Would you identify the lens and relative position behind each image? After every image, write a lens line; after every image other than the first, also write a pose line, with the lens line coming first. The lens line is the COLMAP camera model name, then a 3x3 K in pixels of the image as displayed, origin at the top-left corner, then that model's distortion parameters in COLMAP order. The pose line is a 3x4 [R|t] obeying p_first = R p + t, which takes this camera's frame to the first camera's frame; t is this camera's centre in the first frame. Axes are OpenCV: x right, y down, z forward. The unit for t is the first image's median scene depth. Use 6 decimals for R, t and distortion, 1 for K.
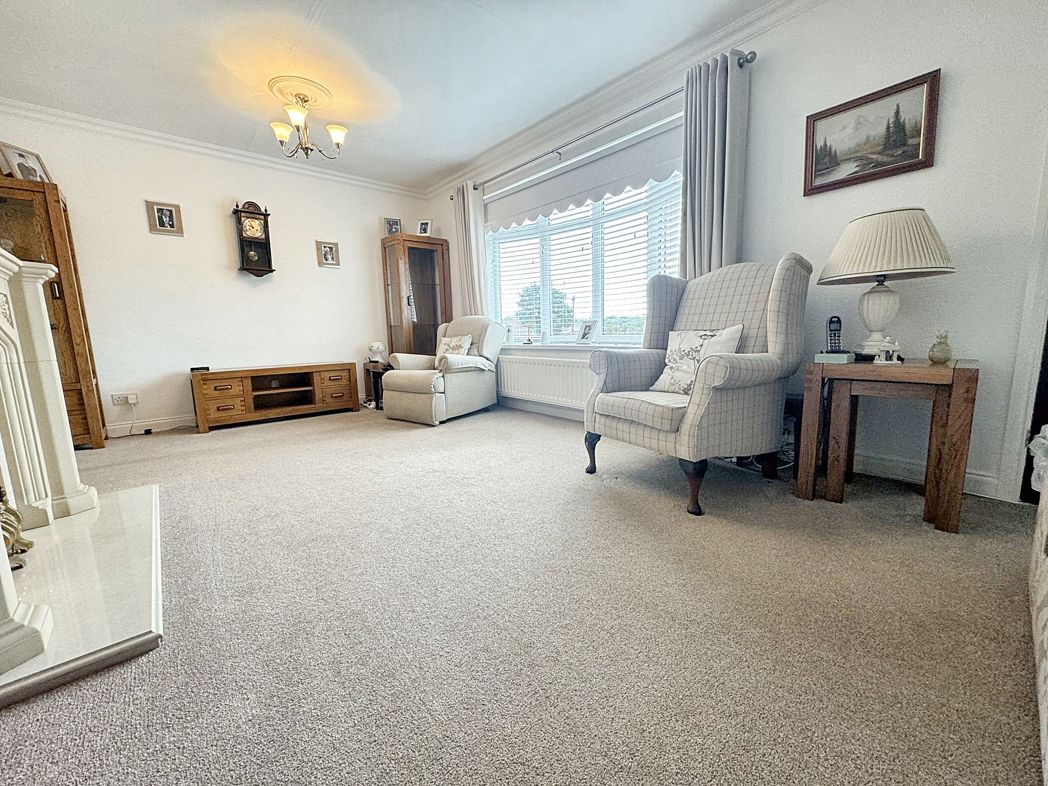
lens RADIAL K [[415.6, 0, 522.6], [0, 415.6, 390.4], [0, 0, 1]] dist [-0.002820, -0.000154]
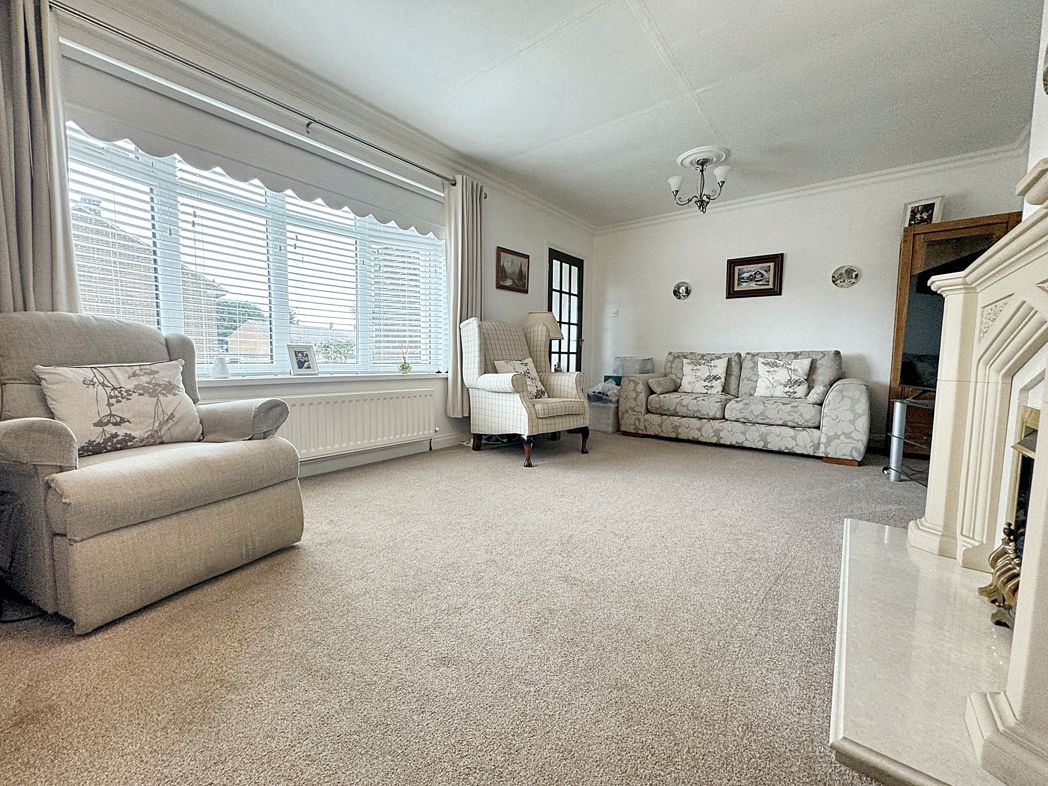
lens RADIAL K [[415.6, 0, 522.6], [0, 415.6, 390.4], [0, 0, 1]] dist [-0.002820, -0.000154]
pose [[-0.168427, -0.051256, 0.984381, -0.712384], [0.135446, 0.987971, 0.074618, -0.090371], [-0.976364, 0.145898, -0.159459, 0.770423]]
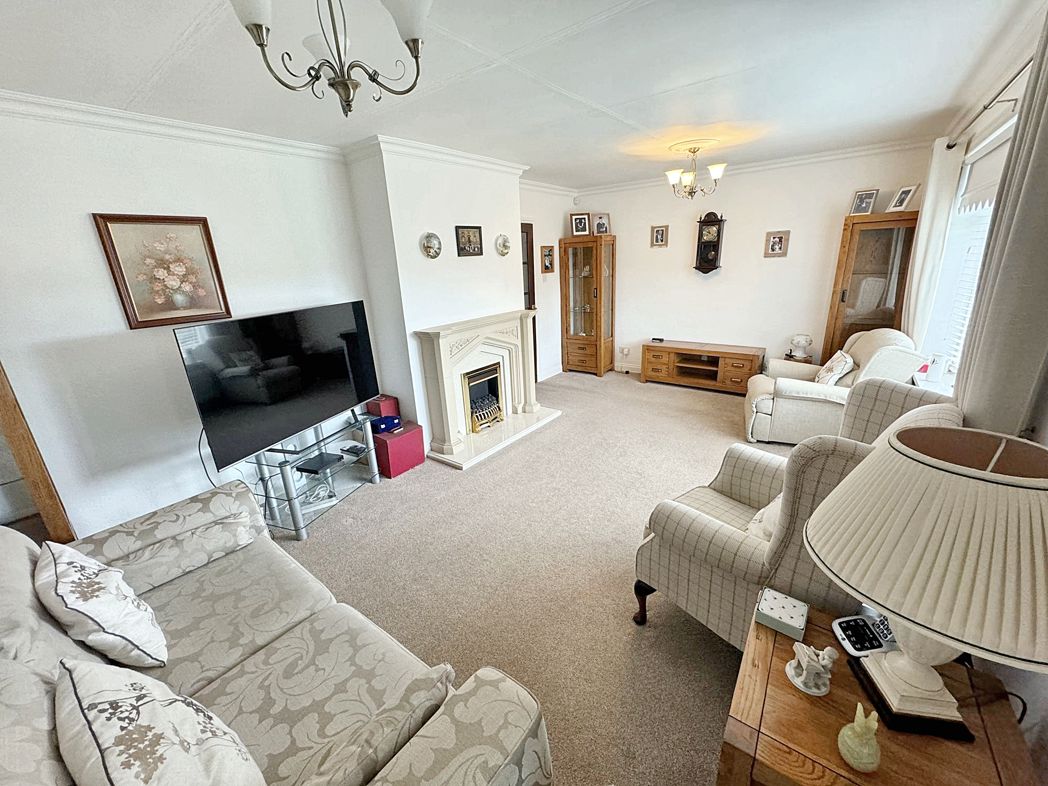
lens RADIAL K [[415.6, 0, 522.6], [0, 415.6, 390.4], [0, 0, 1]] dist [-0.002820, -0.000154]
pose [[0.192333, 0.313772, -0.929814, 0.590027], [-0.098412, 0.948895, 0.299854, -0.285508], [0.976383, 0.033833, 0.213383, 0.221316]]
